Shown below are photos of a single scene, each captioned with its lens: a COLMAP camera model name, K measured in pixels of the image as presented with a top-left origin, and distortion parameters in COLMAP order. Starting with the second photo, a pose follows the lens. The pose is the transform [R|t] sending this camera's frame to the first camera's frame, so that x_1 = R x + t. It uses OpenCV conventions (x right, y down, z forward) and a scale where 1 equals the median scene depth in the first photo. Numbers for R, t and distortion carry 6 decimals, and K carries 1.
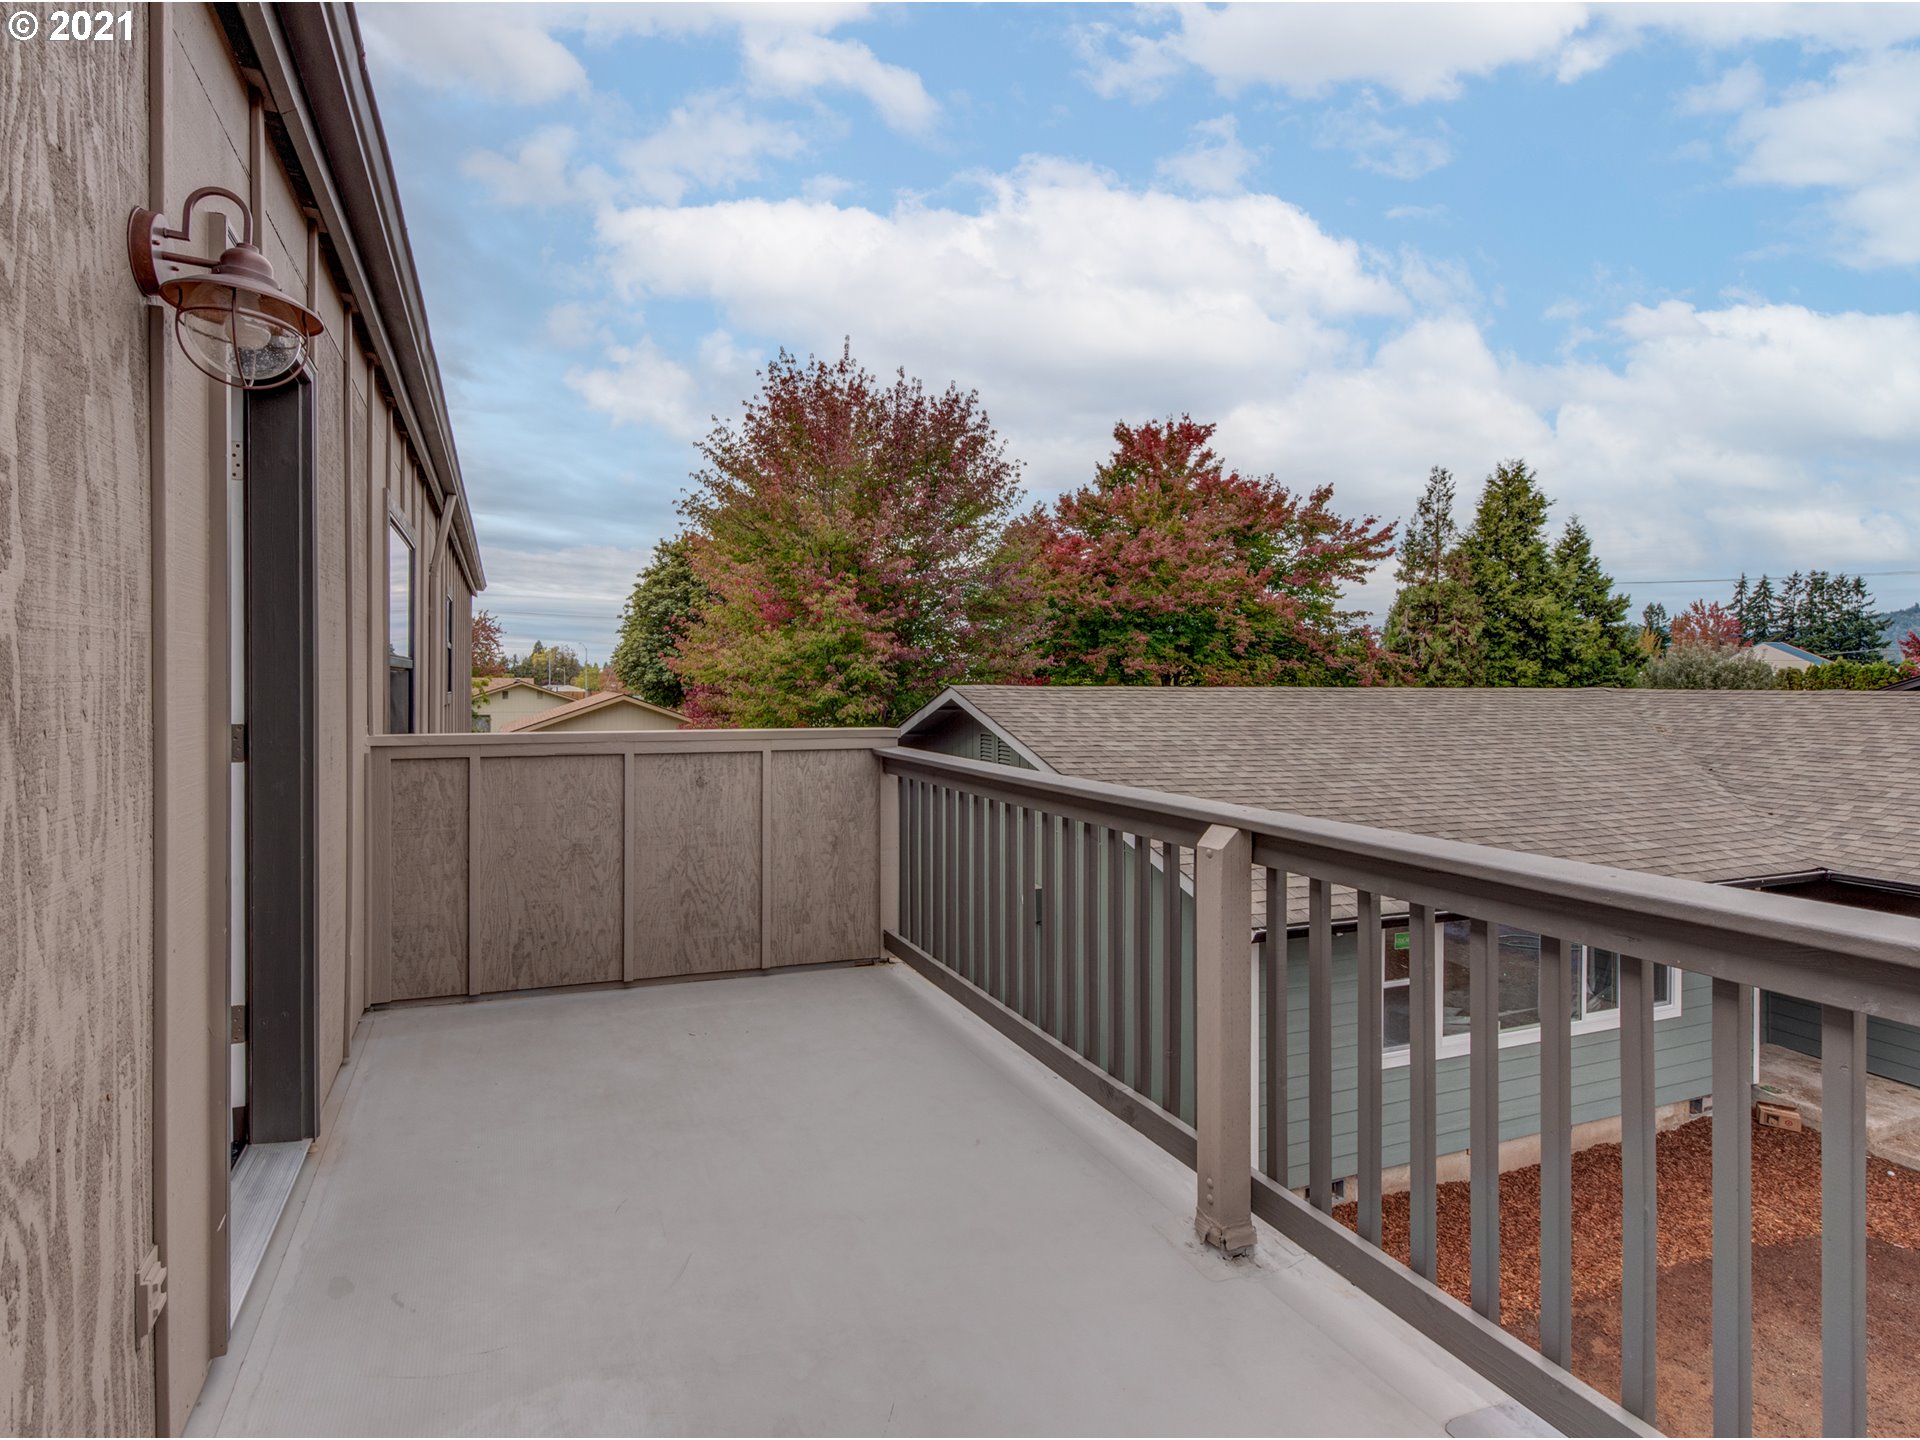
lens RADIAL K [[955.7, 0, 958.0], [0, 955.7, 696.3], [0, 0, 1]] dist [0.000782, -0.001170]
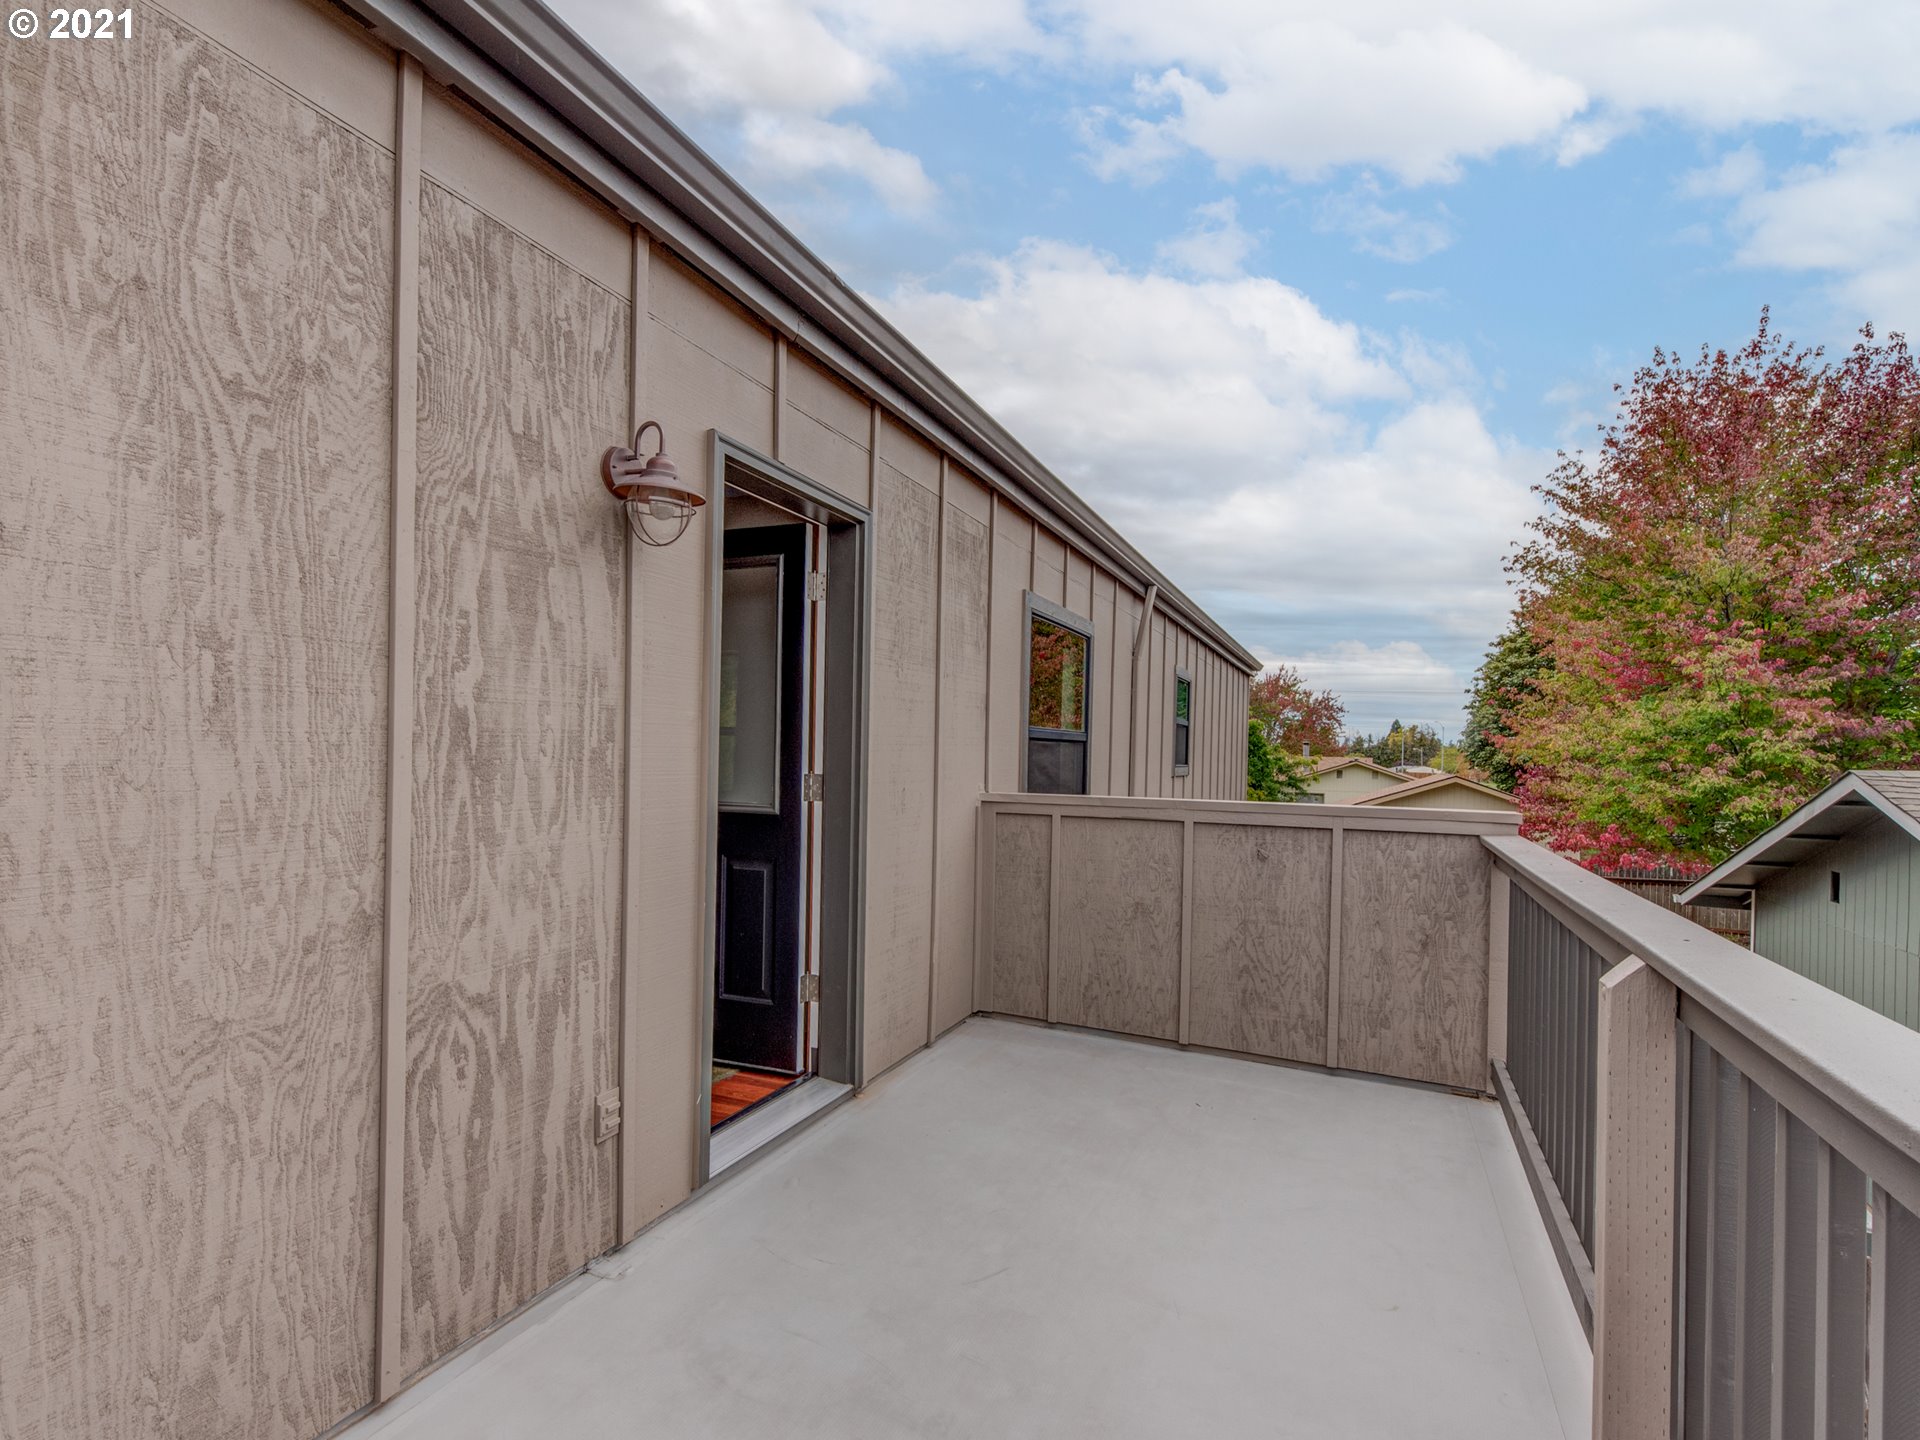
lens RADIAL K [[993.4, 0, 961.3], [0, 993.4, 762.6], [0, 0, 1]] dist [0.002930, -0.000541]
pose [[0.675438, 0.014941, -0.737265, 0.250980], [-0.025995, 0.999656, -0.003557, 0.006710], [0.736958, 0.021568, 0.675594, 0.092030]]
